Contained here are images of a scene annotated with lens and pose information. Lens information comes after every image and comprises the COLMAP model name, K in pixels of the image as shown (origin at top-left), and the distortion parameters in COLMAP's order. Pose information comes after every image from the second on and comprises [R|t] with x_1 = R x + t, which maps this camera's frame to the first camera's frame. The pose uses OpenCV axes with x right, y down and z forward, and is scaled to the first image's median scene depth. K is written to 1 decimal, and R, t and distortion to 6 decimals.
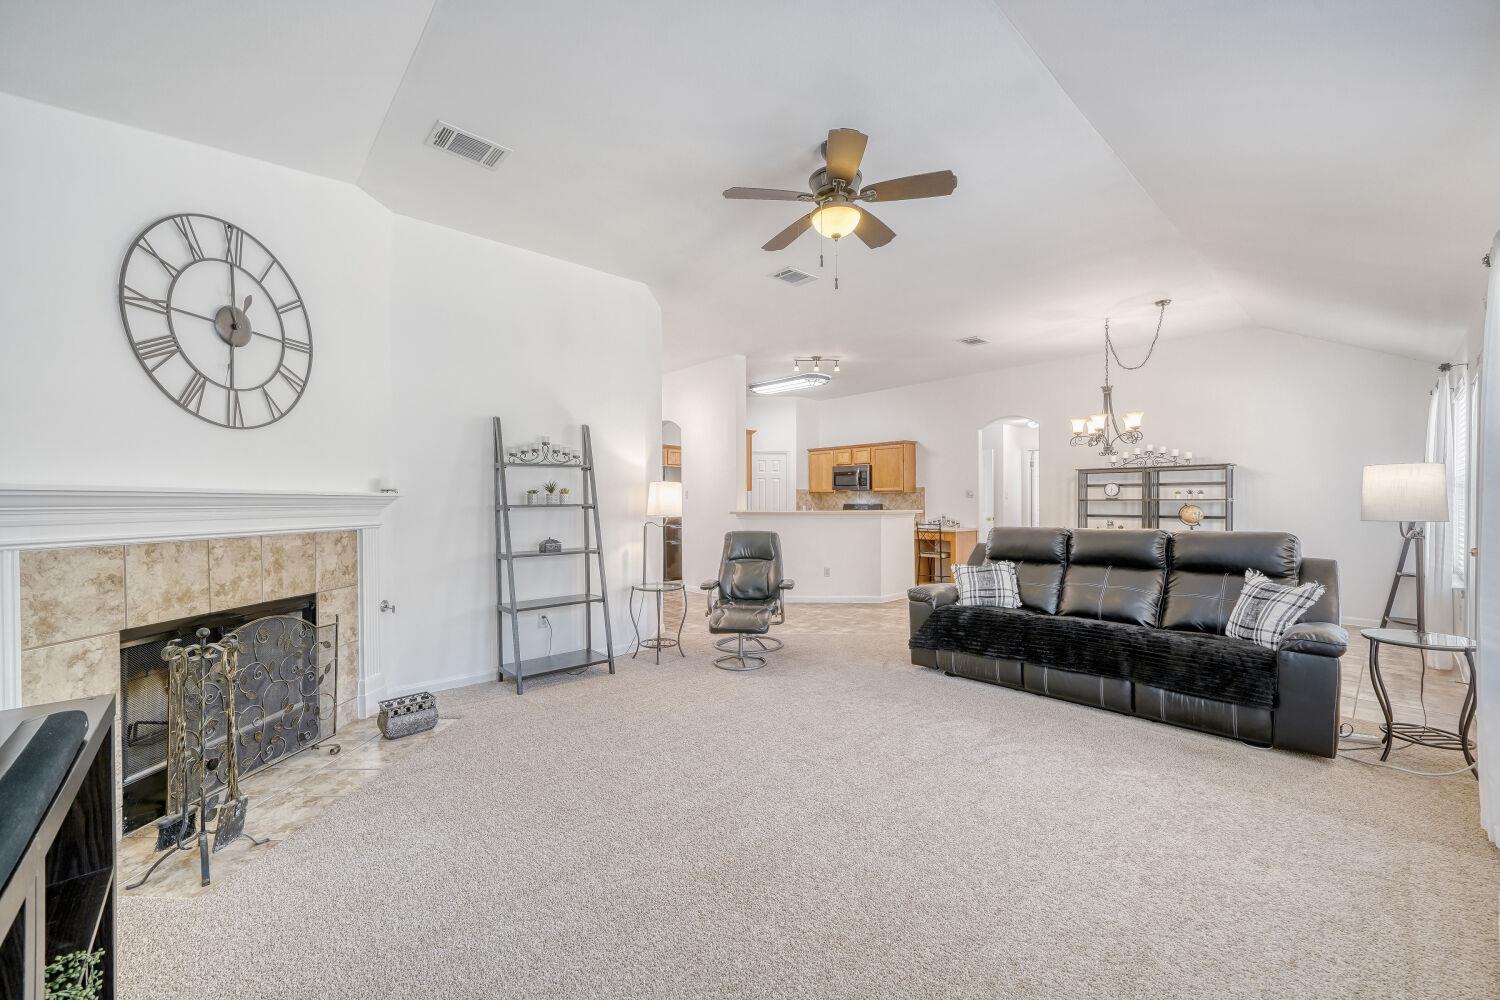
lens RADIAL K [[591.7, 0, 751.8], [0, 591.7, 503.7], [0, 0, 1]] dist [-0.000161, 0.000403]
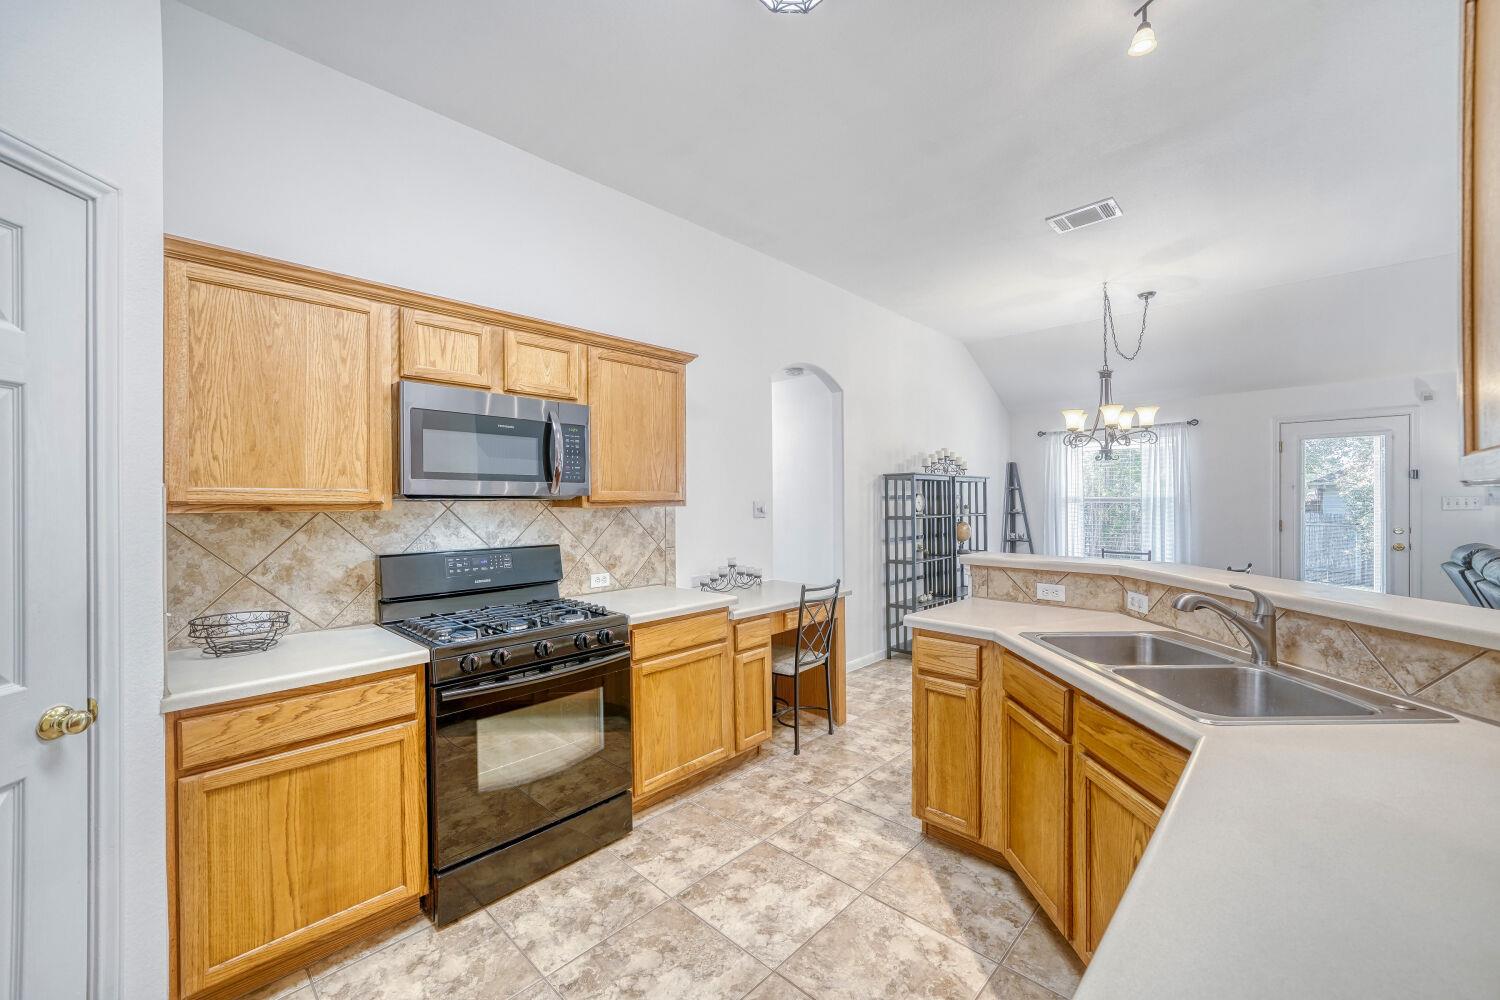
lens RADIAL K [[599.8, 0, 750.0], [0, 599.8, 500.0], [0, 0, 1]] dist [0.008377, -0.000058]
pose [[-0.080520, 0.002841, 0.996749, -0.201660], [0.009974, 0.999948, -0.002045, -0.047228], [-0.996703, 0.009777, -0.080544, 2.134933]]
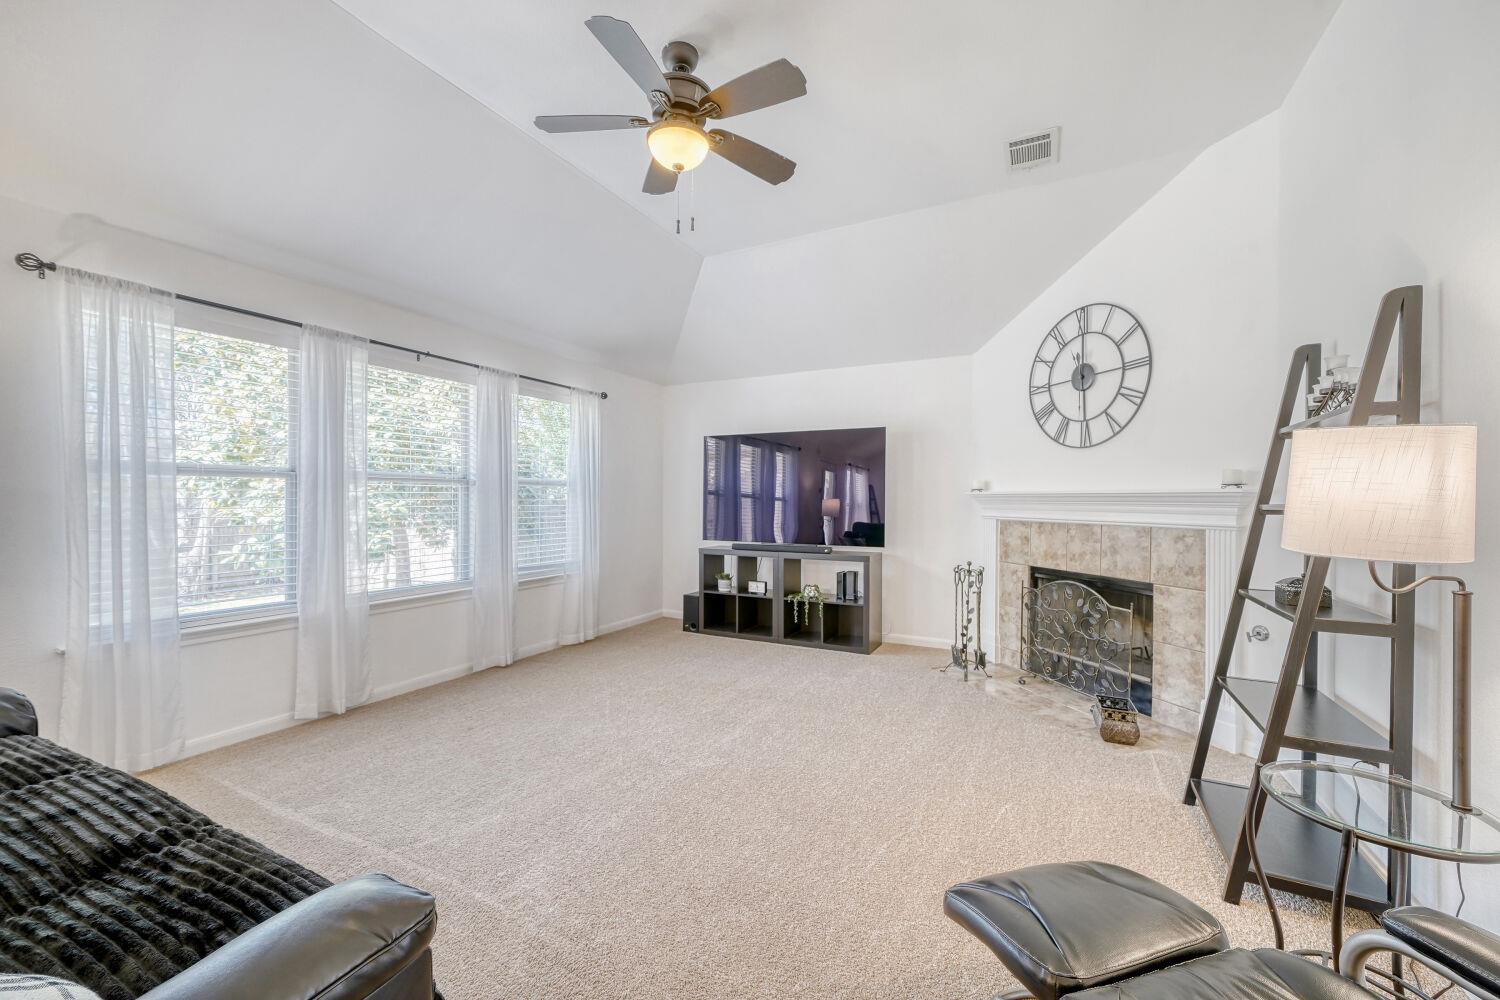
lens RADIAL K [[591.7, 0, 751.8], [0, 591.7, 503.7], [0, 0, 1]] dist [-0.000161, 0.000403]
pose [[-0.935320, 0.002904, -0.353791, 0.240616], [-0.001301, 0.999931, 0.011647, -0.004760], [0.353801, 0.011354, -0.935252, 1.279816]]
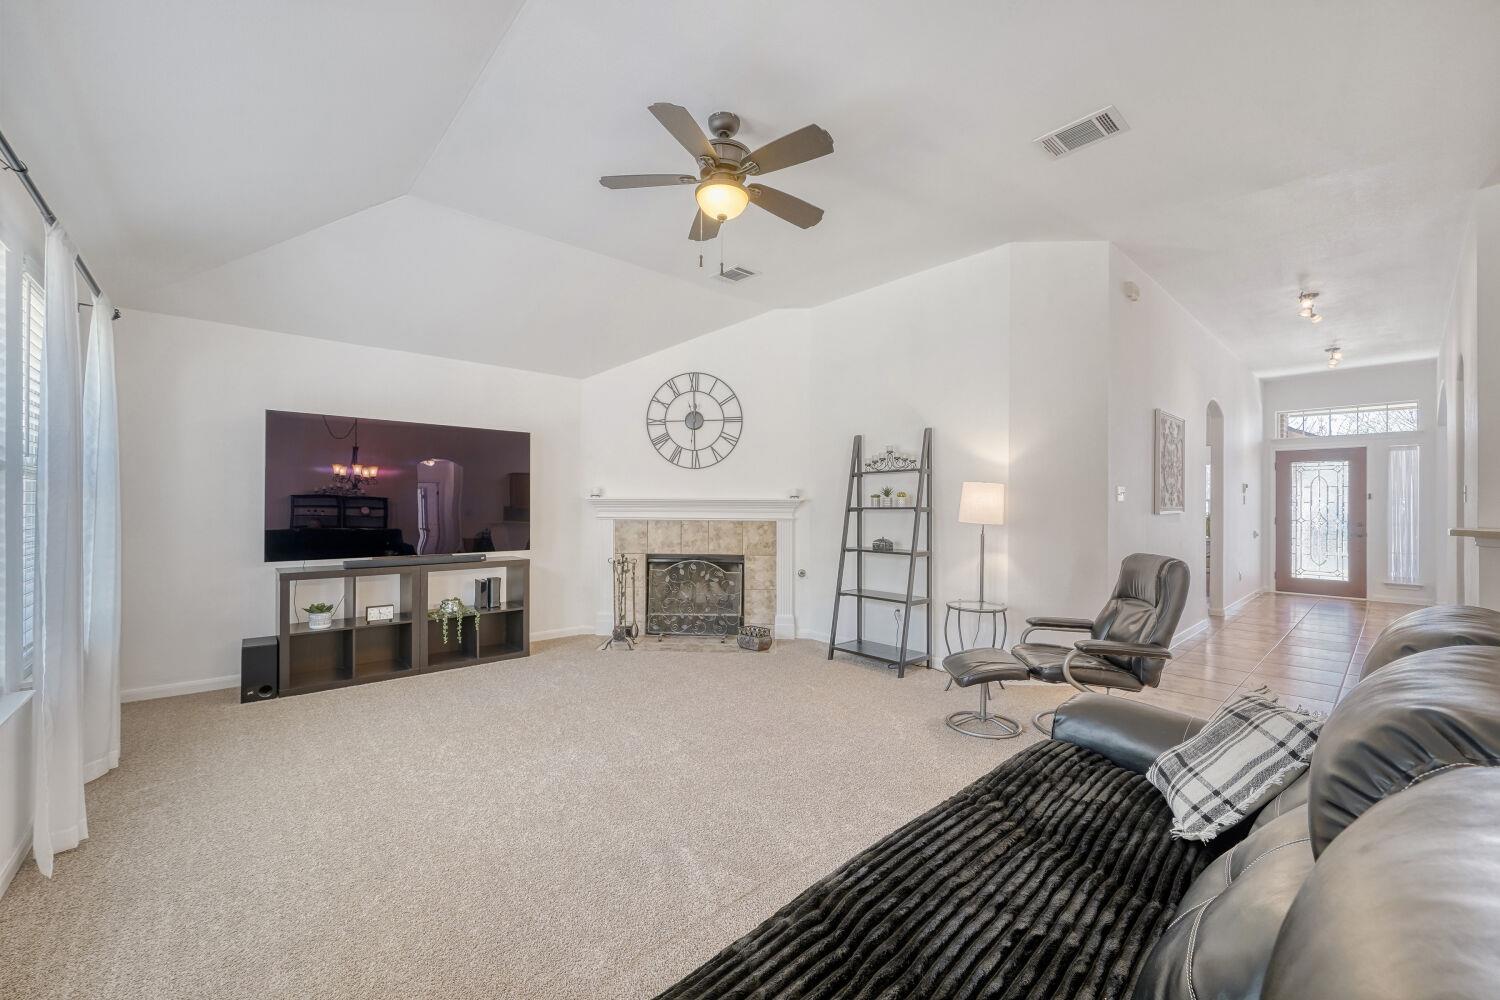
lens RADIAL K [[591.7, 0, 751.8], [0, 591.7, 503.7], [0, 0, 1]] dist [-0.000161, 0.000403]
pose [[-0.004327, 0.000773, -0.999990, 0.764640], [-0.008293, 0.999965, 0.000809, -0.003928], [0.999956, 0.008296, -0.004320, 0.754061]]
